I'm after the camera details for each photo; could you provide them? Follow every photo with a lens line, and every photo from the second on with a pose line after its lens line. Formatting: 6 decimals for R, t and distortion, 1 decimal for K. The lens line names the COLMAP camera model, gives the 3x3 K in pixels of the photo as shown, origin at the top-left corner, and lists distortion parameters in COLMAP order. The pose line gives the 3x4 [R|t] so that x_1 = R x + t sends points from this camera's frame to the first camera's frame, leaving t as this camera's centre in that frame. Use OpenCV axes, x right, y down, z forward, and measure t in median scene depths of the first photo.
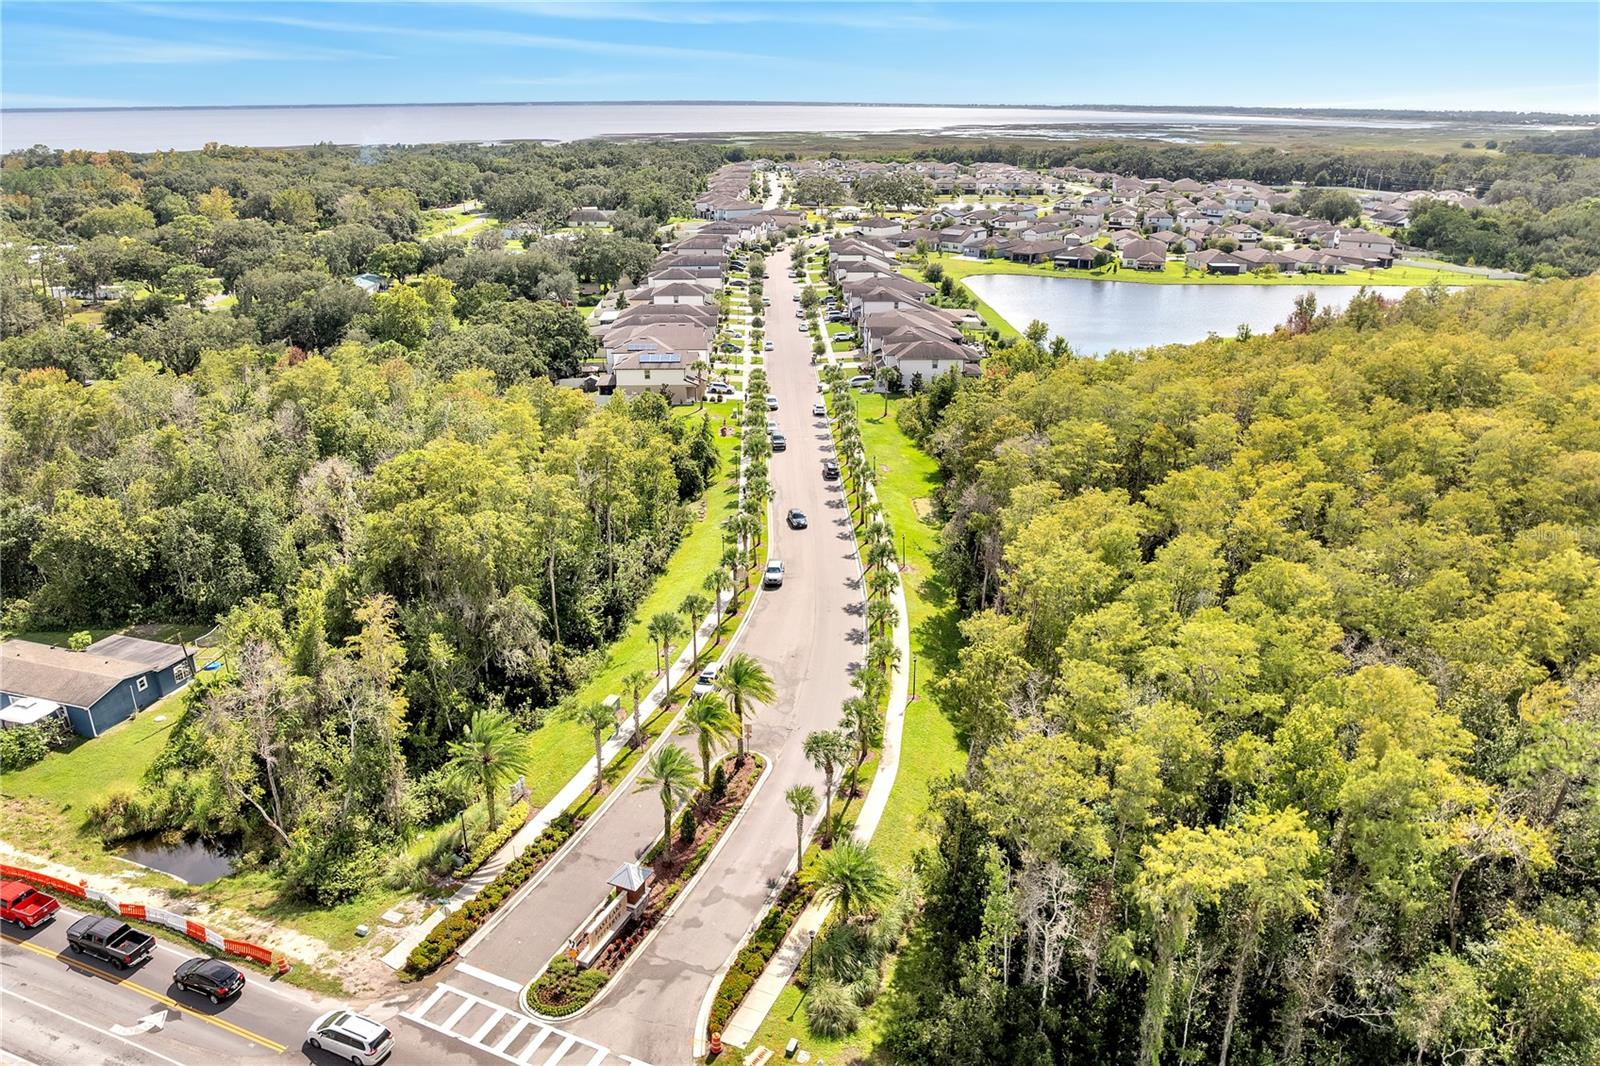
lens RADIAL K [[1105.9, 0, 800.0], [0, 1105.9, 533.0], [0, 0, 1]] dist [-0.034286, -0.001648]
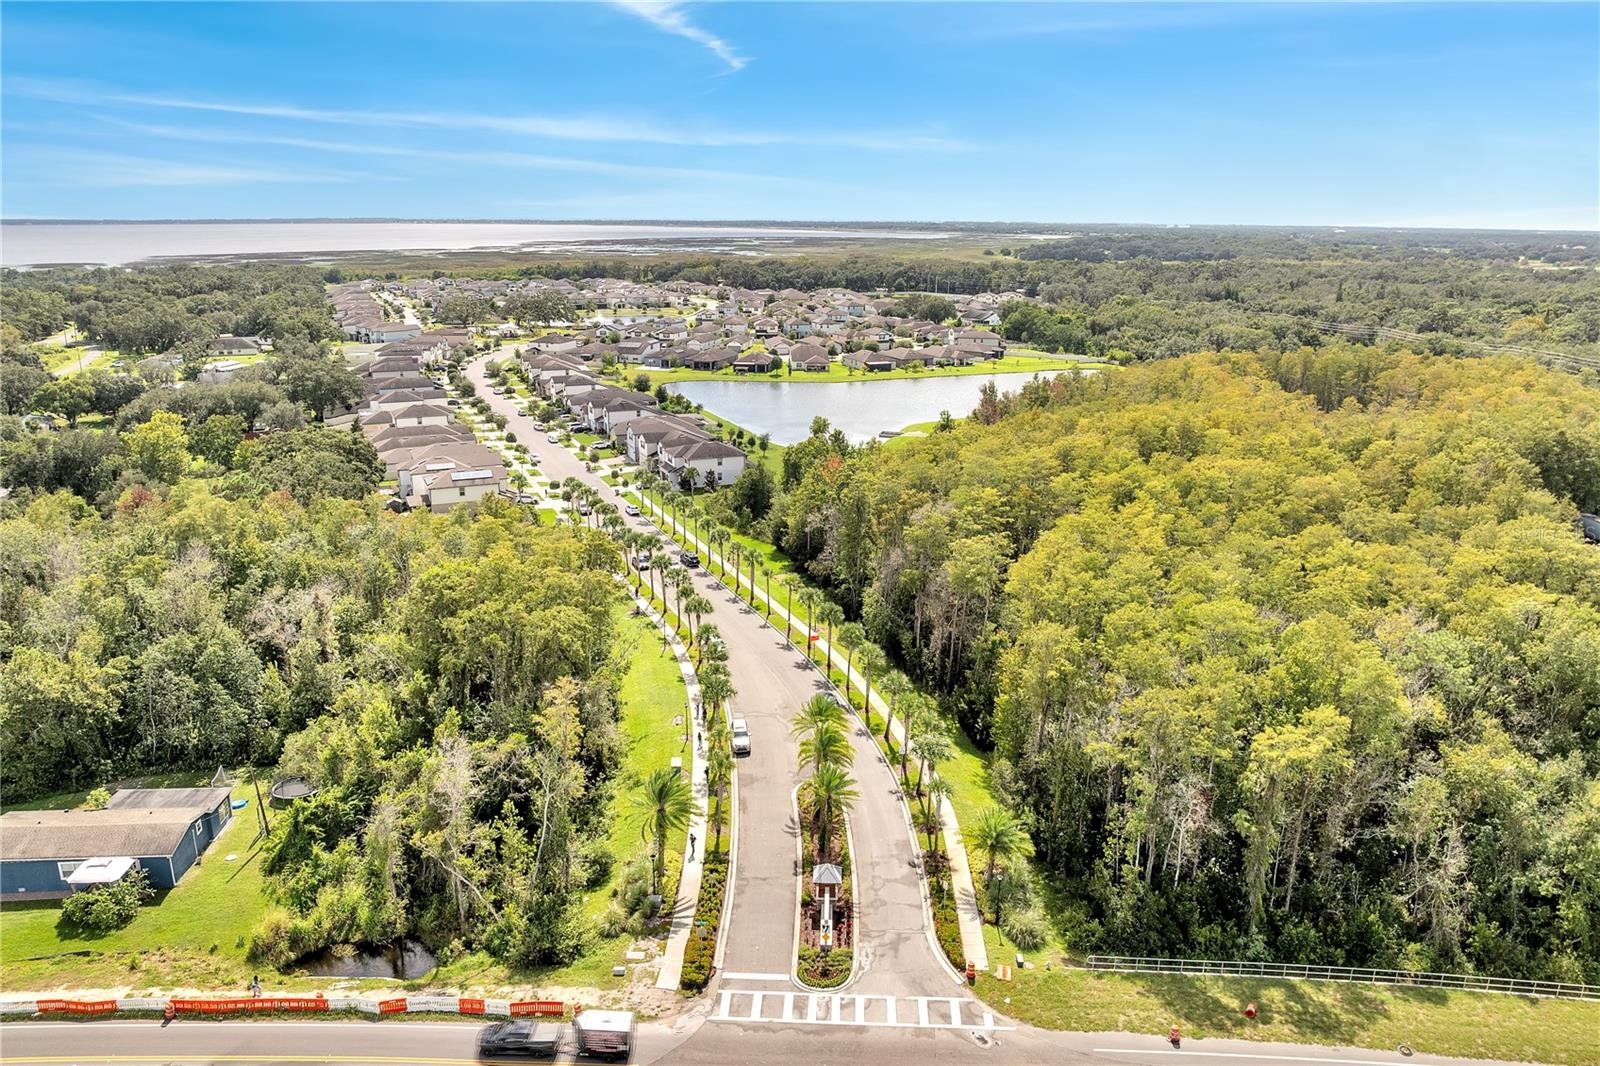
lens RADIAL K [[1105.9, 0, 800.0], [0, 1105.9, 533.0], [0, 0, 1]] dist [-0.034286, -0.001648]
pose [[0.933136, -0.095437, 0.346626, -0.110185], [0.128243, 0.989058, -0.072918, 0.005004], [-0.335874, 0.112495, 0.935165, -0.031284]]
